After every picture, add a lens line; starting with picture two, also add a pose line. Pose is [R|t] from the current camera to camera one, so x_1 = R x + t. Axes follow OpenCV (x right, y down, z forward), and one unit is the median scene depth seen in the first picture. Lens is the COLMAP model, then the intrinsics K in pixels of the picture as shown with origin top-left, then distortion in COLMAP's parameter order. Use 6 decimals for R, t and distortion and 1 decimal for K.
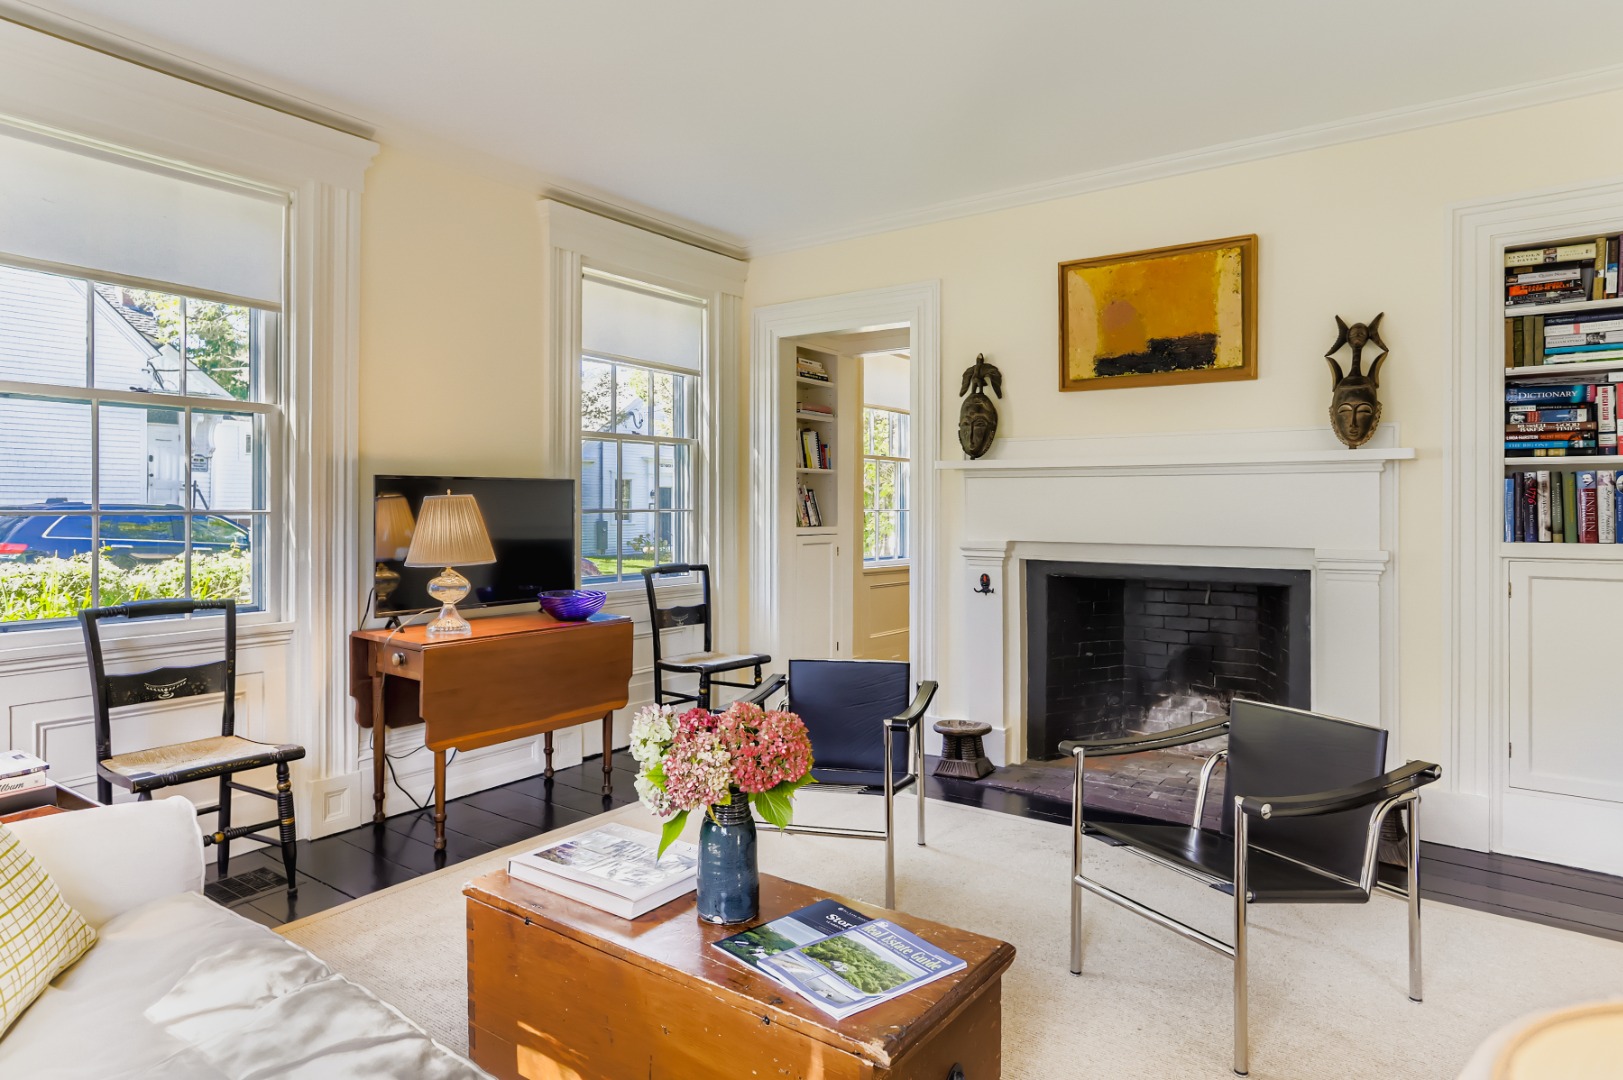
lens RADIAL K [[962.5, 0, 799.5], [0, 962.5, 508.7], [0, 0, 1]] dist [-0.014645, 0.001775]
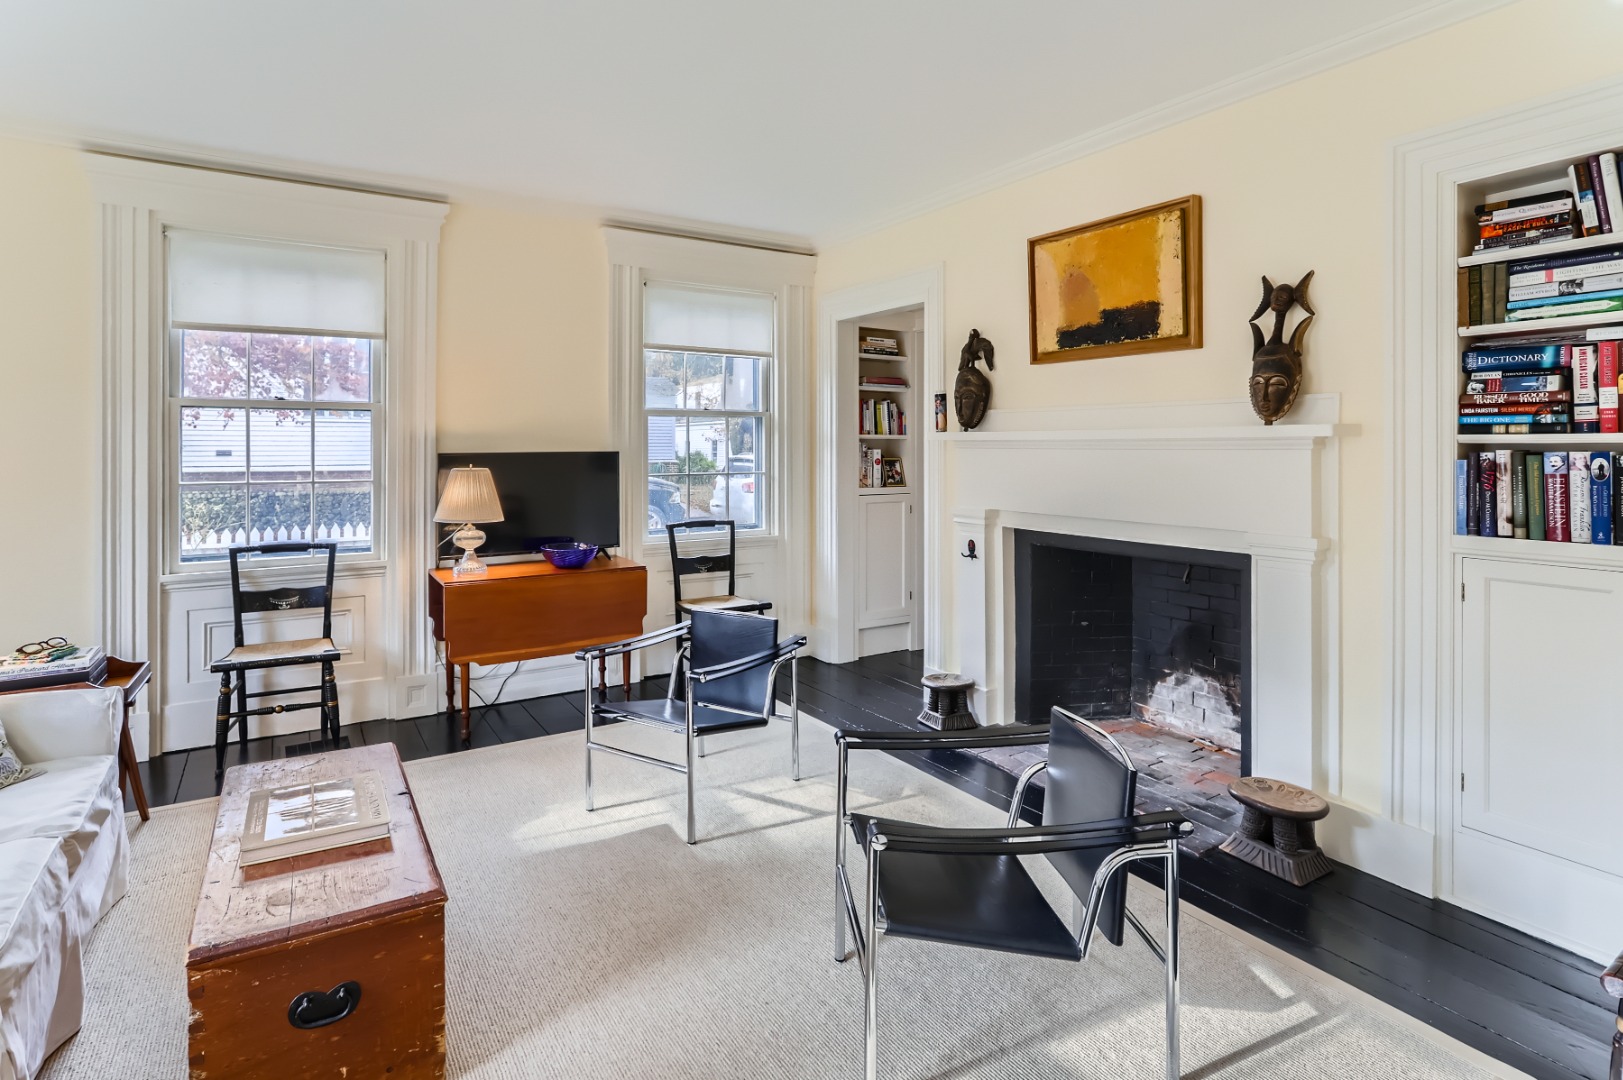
lens RADIAL K [[847.0, 0, 818.6], [0, 847.0, 447.0], [0, 0, 1]] dist [-0.016751, 0.006355]
pose [[0.925980, -0.000270, -0.377573, 0.474955], [-0.000208, 0.999999, -0.001224, -0.039548], [0.377573, 0.001212, 0.925979, 0.099085]]
